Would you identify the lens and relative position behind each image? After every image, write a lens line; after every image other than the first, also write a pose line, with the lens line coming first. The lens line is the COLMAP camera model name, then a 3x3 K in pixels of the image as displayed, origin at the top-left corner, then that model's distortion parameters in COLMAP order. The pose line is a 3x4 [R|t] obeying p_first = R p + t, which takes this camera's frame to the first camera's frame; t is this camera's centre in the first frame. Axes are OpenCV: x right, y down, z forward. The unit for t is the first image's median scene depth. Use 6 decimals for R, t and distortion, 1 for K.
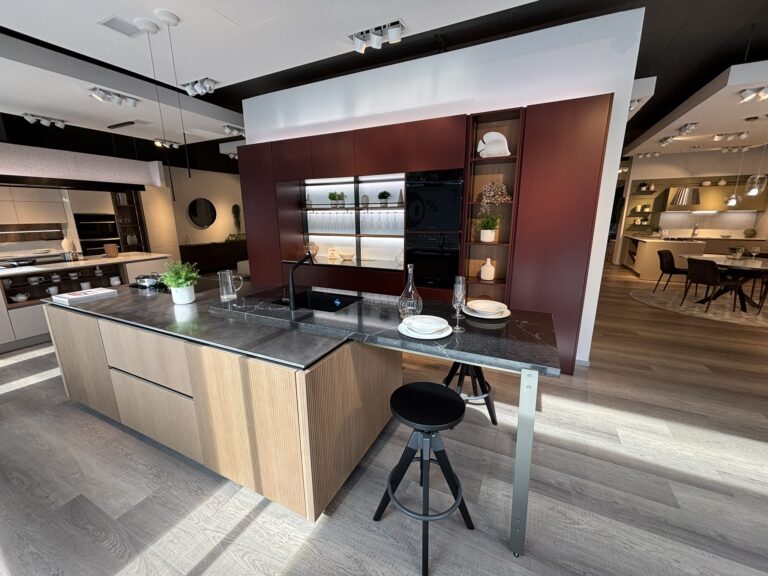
lens RADIAL K [[312.5, 0, 381.2], [0, 312.5, 289.1], [0, 0, 1]] dist [-0.000678, 0.000060]
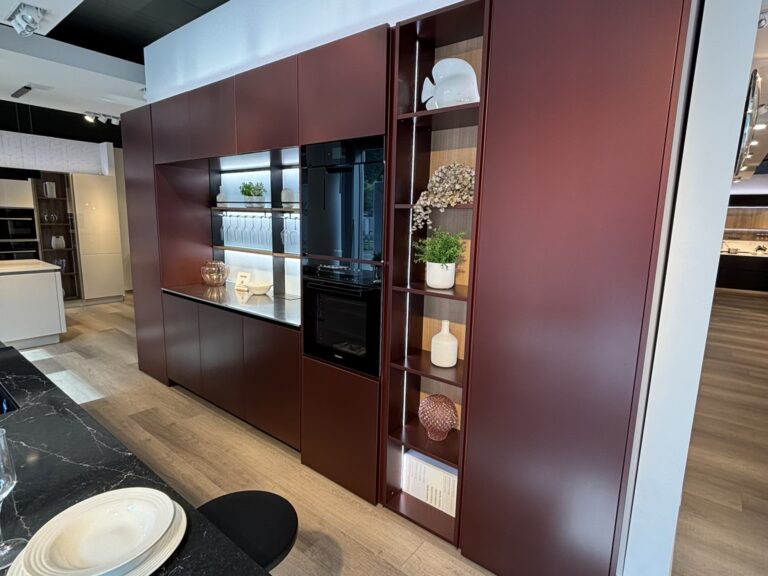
lens RADIAL K [[415.9, 0, 384.0], [0, 415.9, 288.0], [0, 0, 1]] dist [-0.002462, -0.001434]
pose [[0.976214, 0.068779, -0.205612, 0.288082], [-0.083274, 0.994553, -0.062689, -0.075812], [0.200180, 0.078320, 0.976624, 0.271101]]
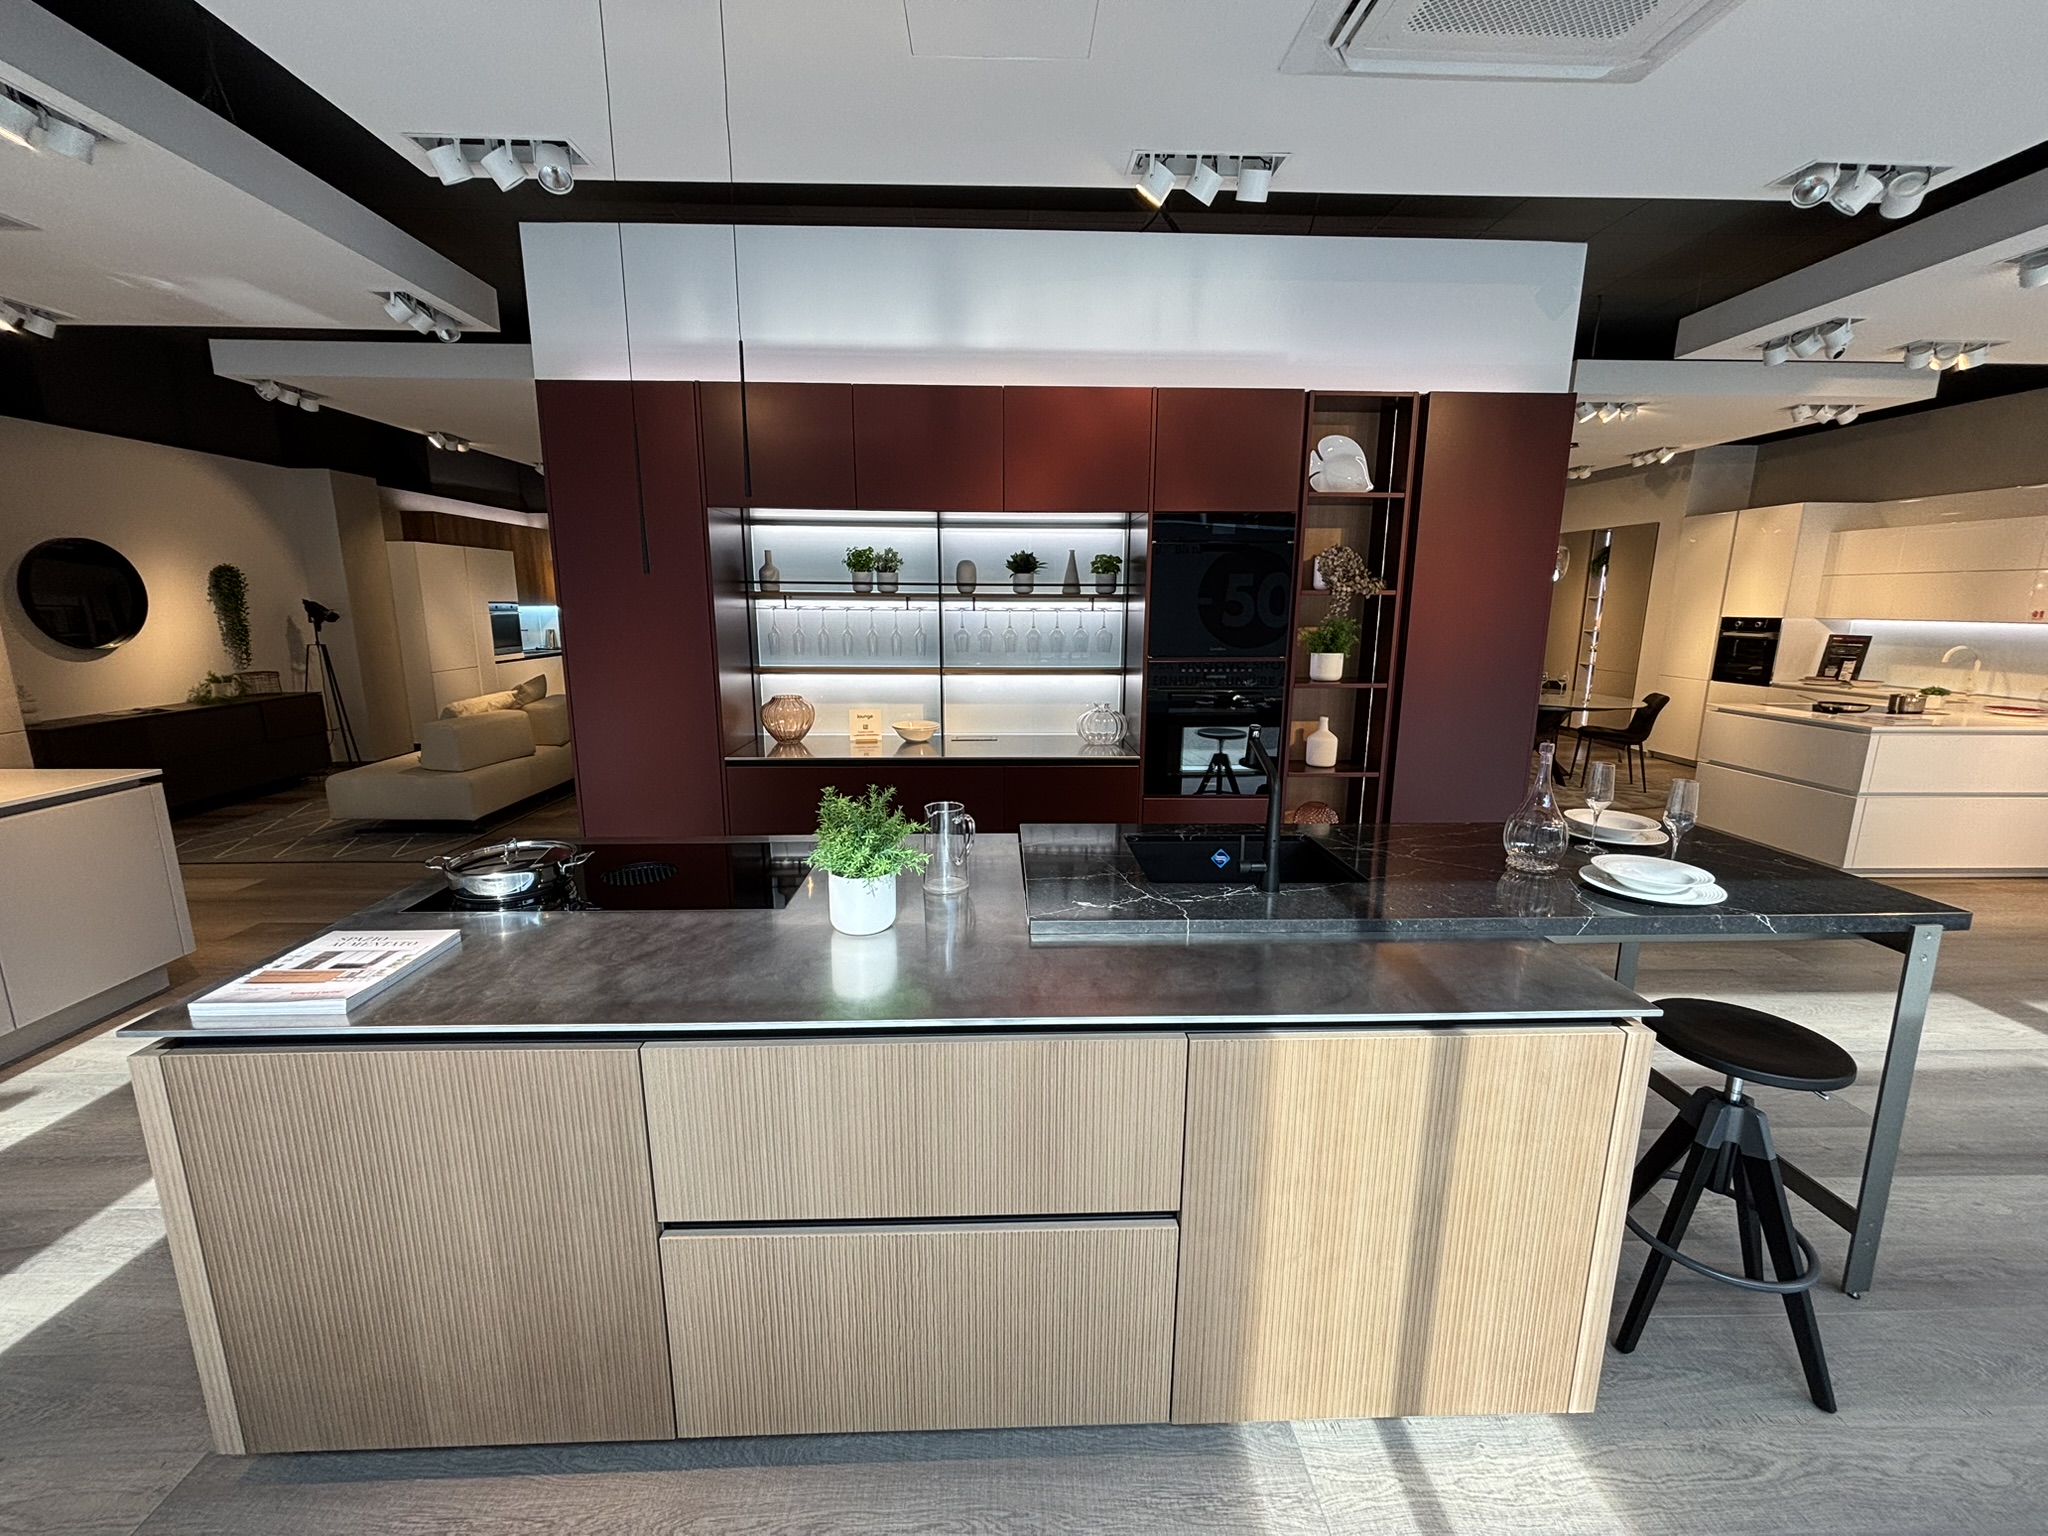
lens RADIAL K [[833.2, 0, 1016.5], [0, 833.2, 771.0], [0, 0, 1]] dist [-0.000678, 0.000060]
pose [[0.883387, -0.083981, 0.461059, -0.443174], [0.099166, 0.995032, -0.008757, -0.041990], [-0.458033, 0.053457, 0.887326, 0.123947]]
